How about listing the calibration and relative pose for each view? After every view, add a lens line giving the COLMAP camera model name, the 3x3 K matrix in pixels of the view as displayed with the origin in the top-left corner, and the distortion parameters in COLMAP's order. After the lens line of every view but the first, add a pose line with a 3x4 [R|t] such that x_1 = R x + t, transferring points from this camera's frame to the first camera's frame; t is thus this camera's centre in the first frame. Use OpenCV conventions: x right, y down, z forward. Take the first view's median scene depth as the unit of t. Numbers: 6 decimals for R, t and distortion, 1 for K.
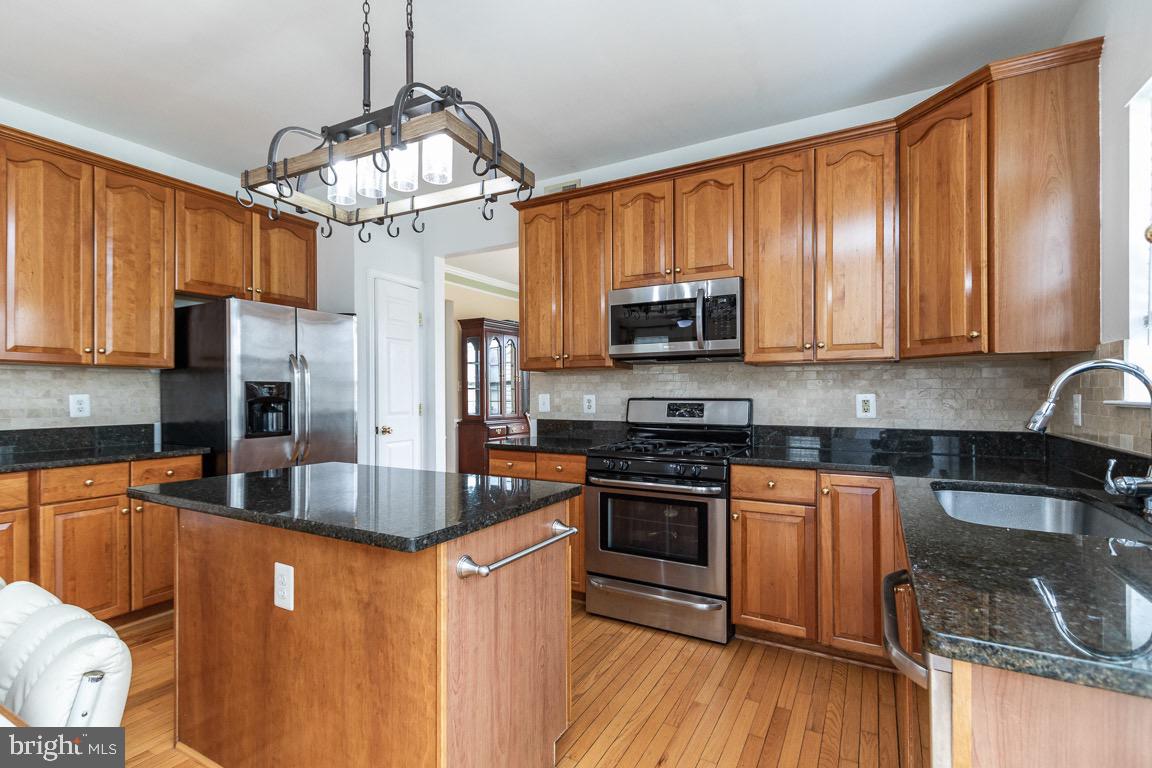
lens RADIAL K [[535.7, 0, 577.3], [0, 535.7, 389.9], [0, 0, 1]] dist [0.007789, -0.003121]
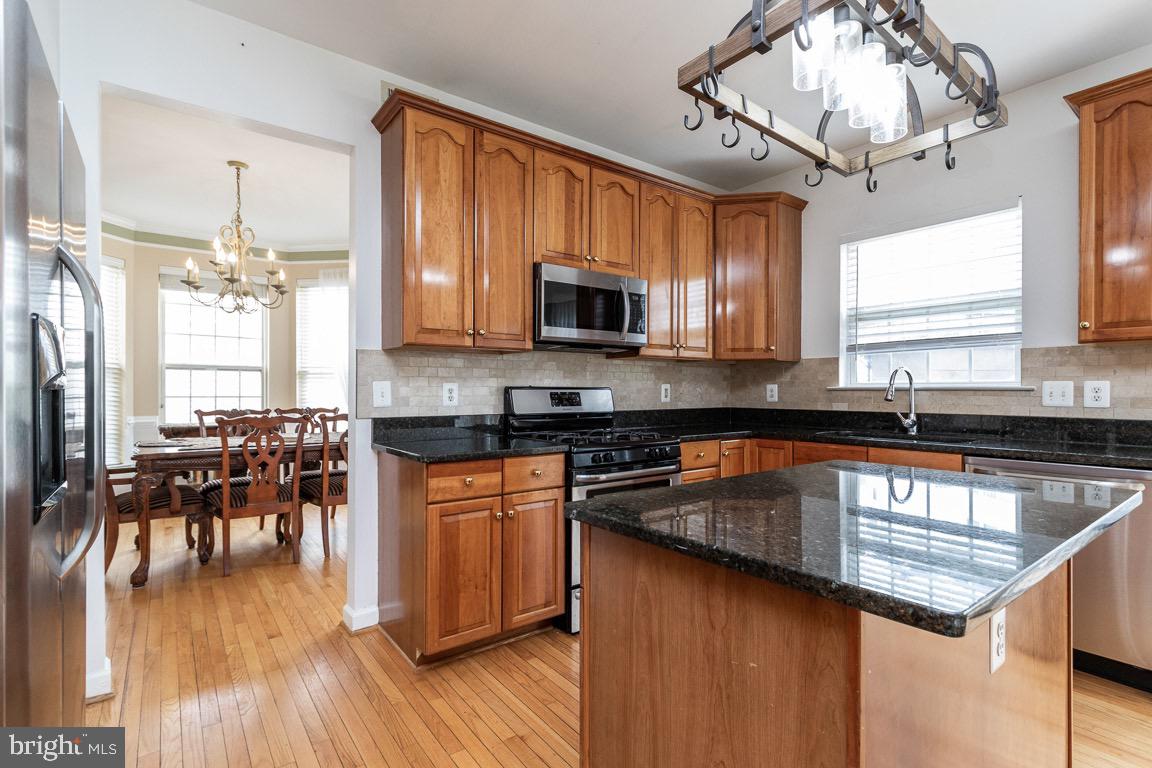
lens RADIAL K [[535.7, 0, 574.0], [0, 535.7, 388.2], [0, 0, 1]] dist [0.007789, -0.003121]
pose [[0.412893, 0.002413, 0.910776, -0.711158], [-0.008161, 0.999966, 0.001051, 0.017128], [-0.910743, -0.007867, 0.412899, 0.594504]]
